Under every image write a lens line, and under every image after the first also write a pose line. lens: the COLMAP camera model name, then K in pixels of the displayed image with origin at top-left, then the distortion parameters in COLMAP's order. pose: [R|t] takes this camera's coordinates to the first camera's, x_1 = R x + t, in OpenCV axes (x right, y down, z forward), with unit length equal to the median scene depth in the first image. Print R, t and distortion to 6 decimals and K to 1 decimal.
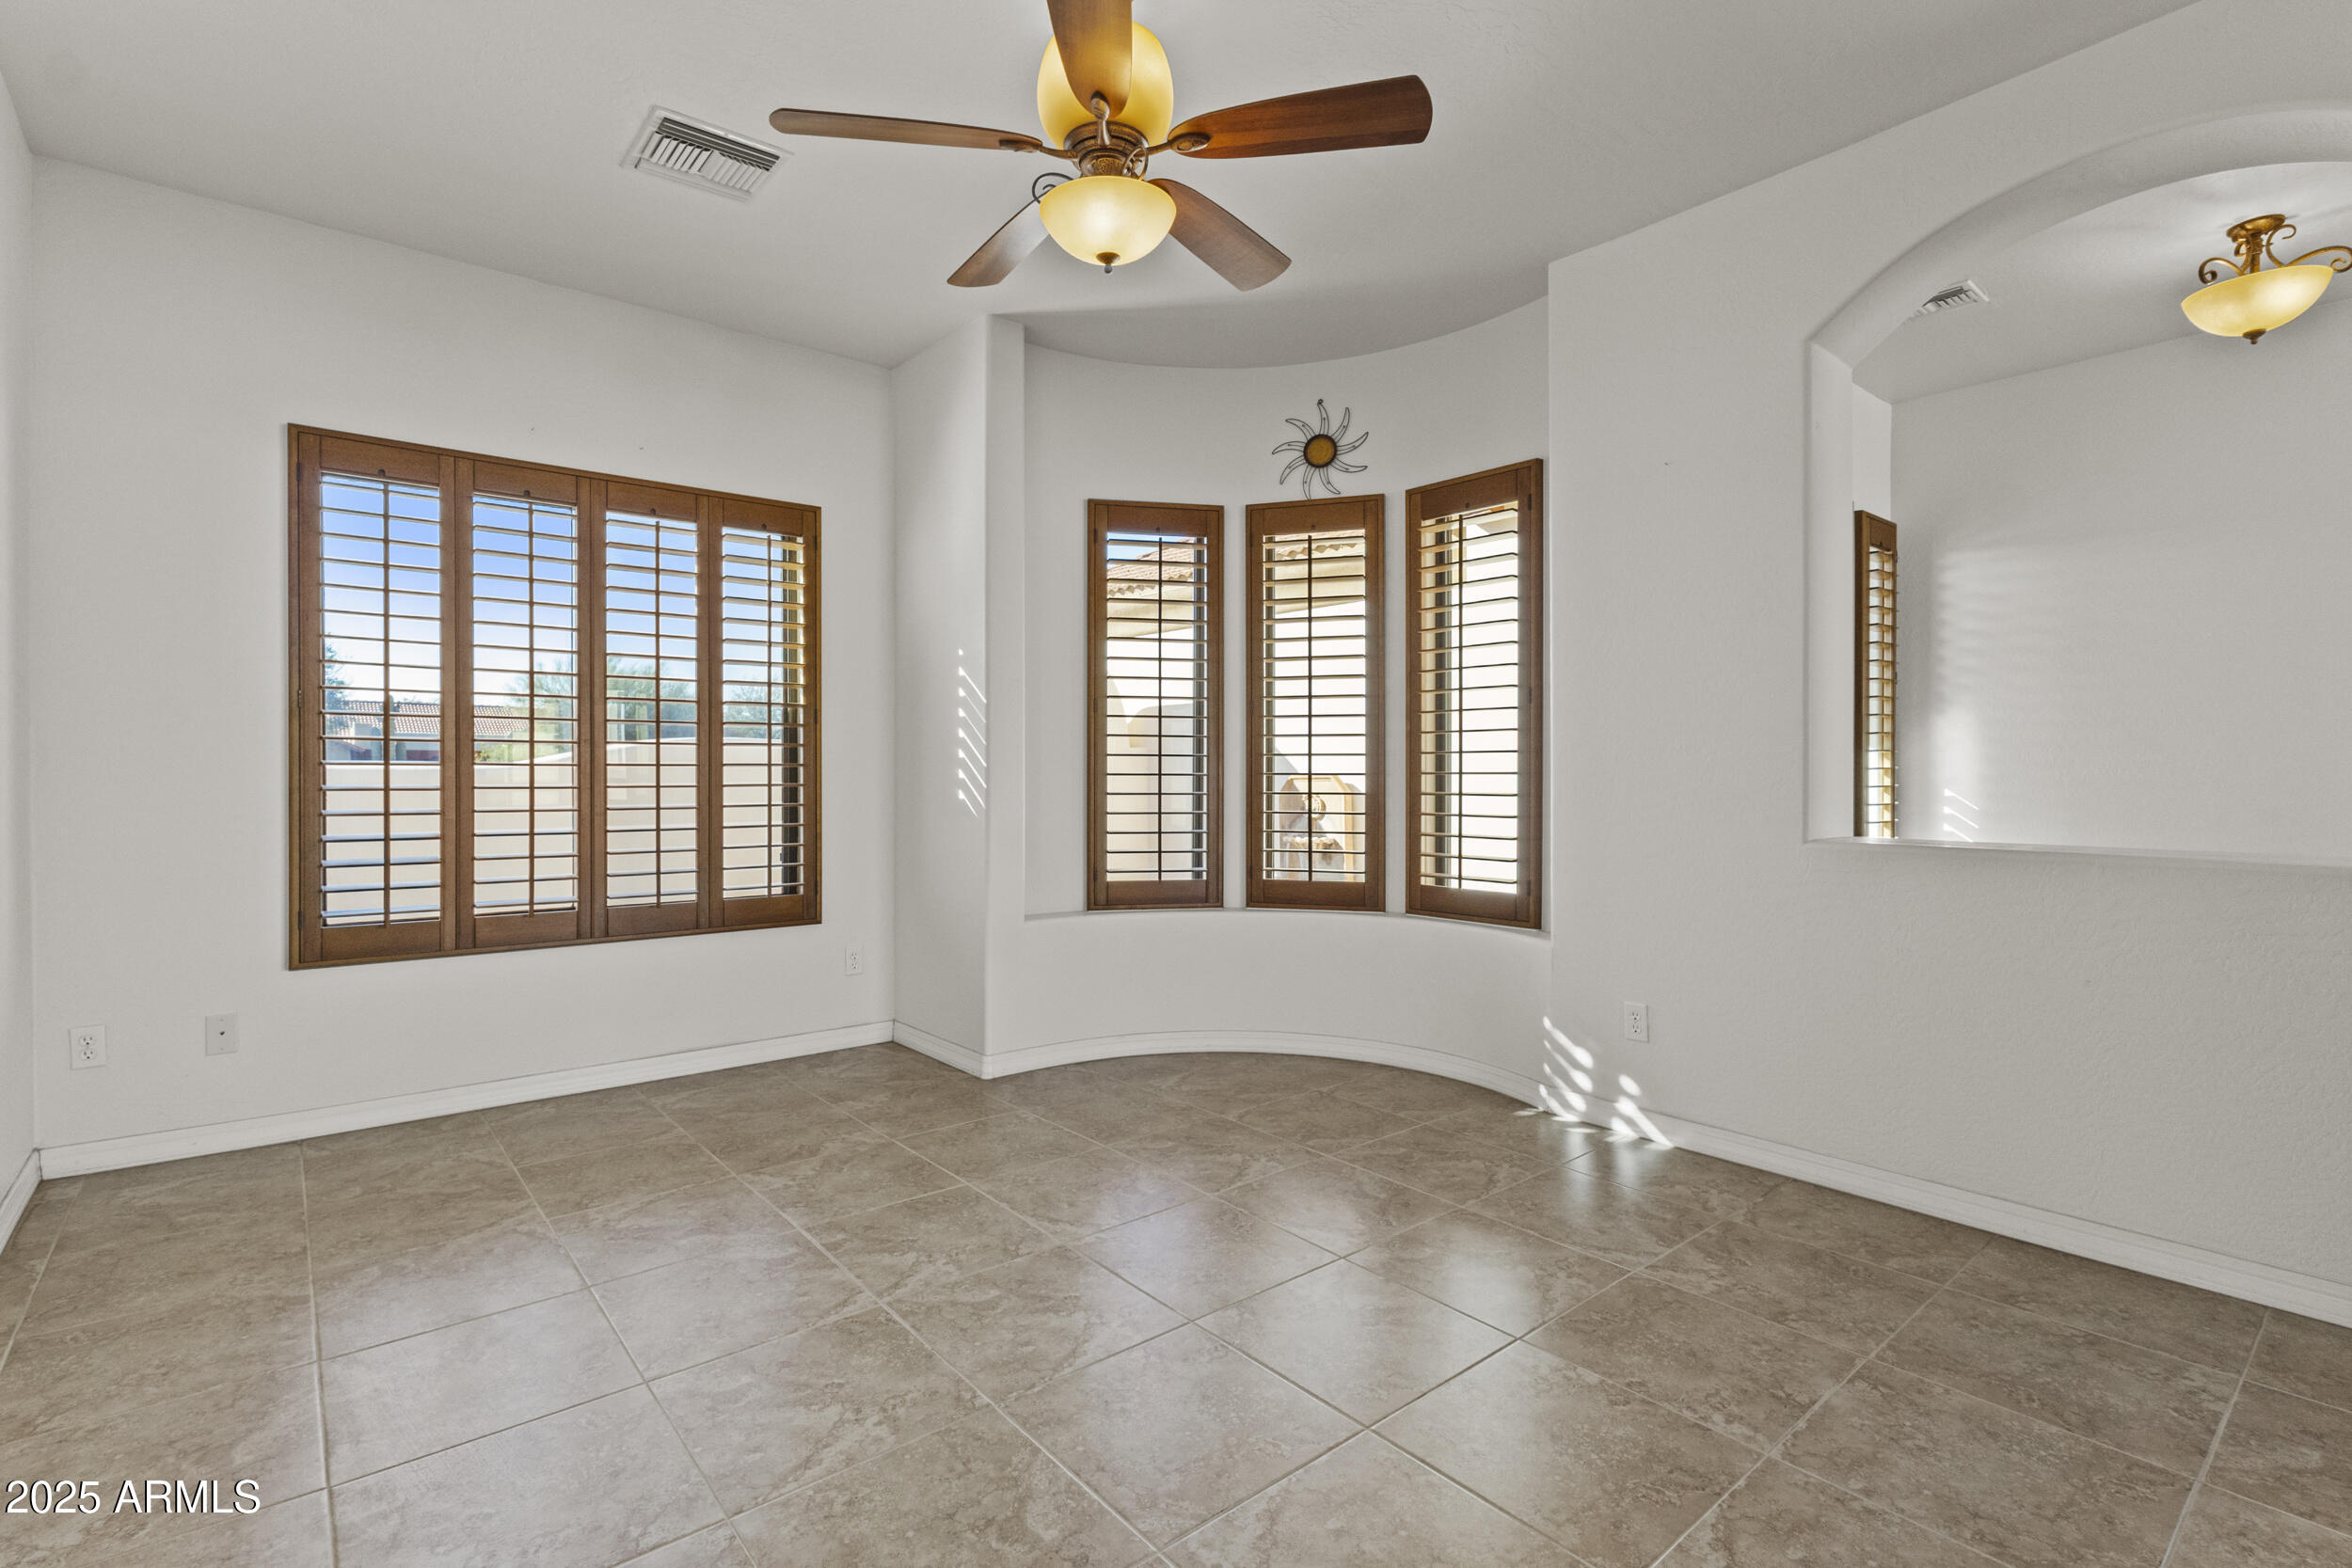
lens RADIAL K [[1089.9, 0, 1153.6], [0, 1089.9, 772.7], [0, 0, 1]] dist [0.011008, 0.000124]
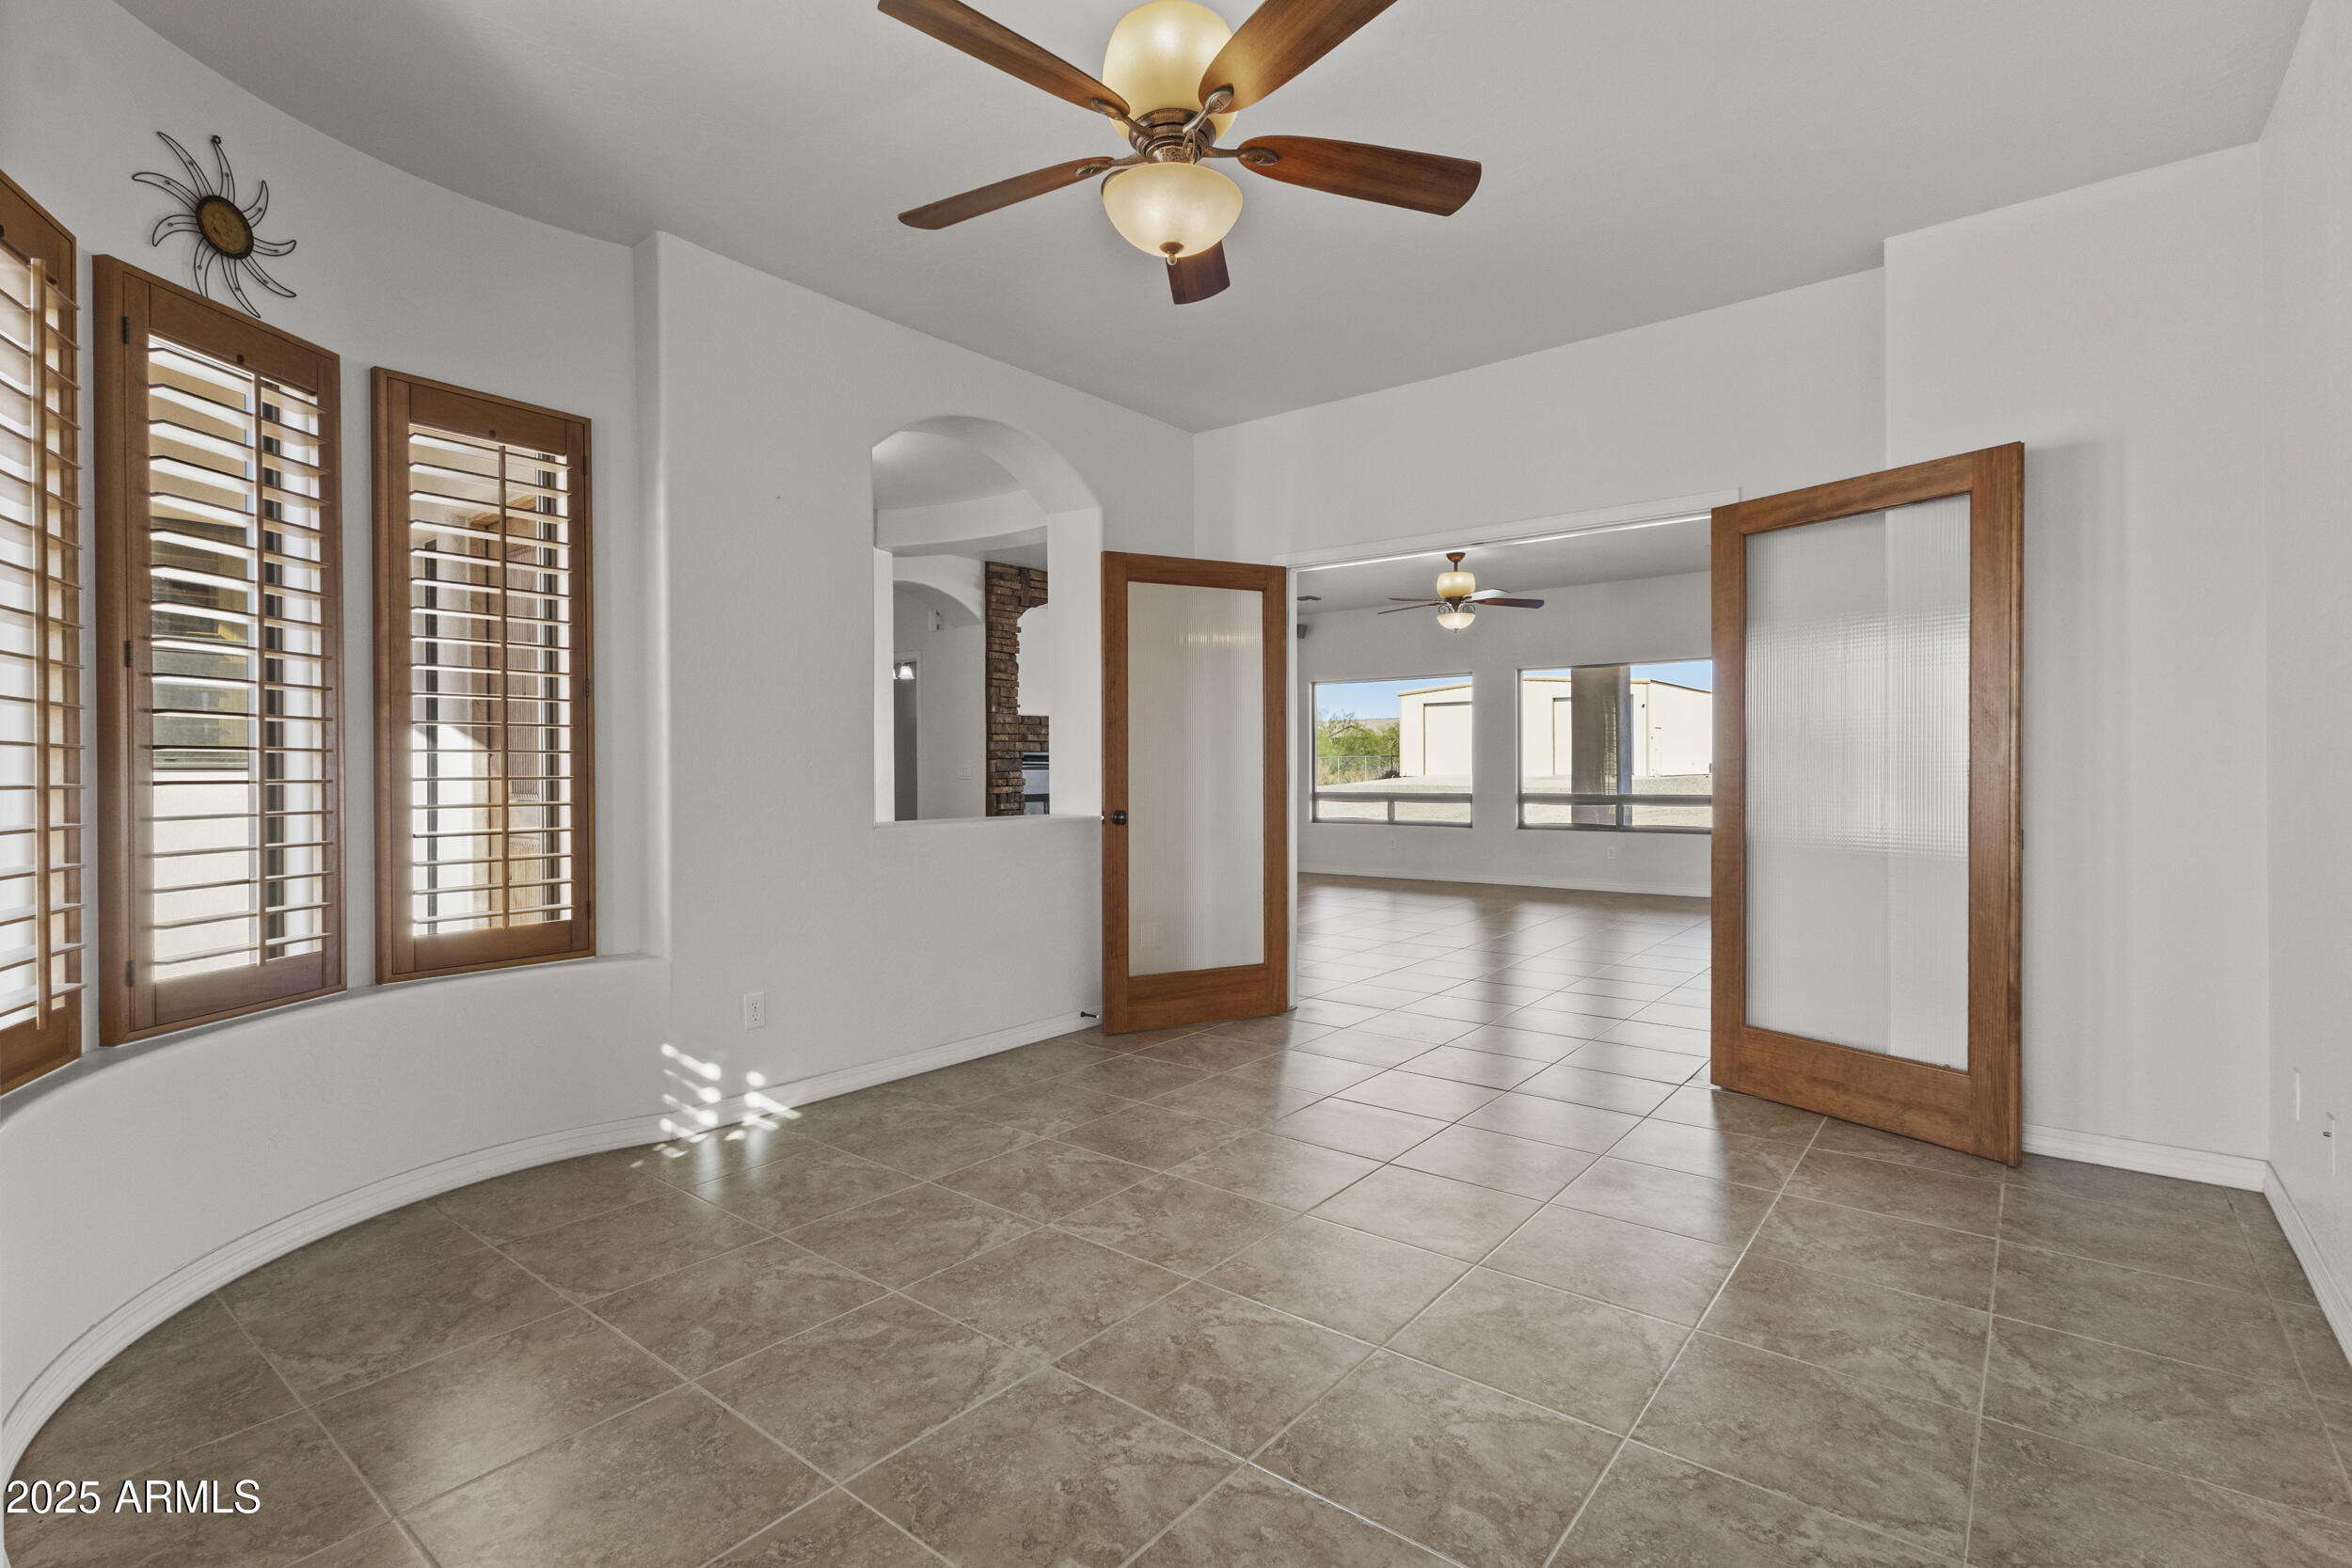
lens RADIAL K [[1080.3, 0, 1166.8], [0, 1080.3, 777.4], [0, 0, 1]] dist [-0.006465, 0.000192]
pose [[-0.205092, -0.004870, 0.978731, -0.675127], [0.004320, 0.999973, 0.005881, -0.004070], [-0.978733, 0.005434, -0.205066, 0.829818]]
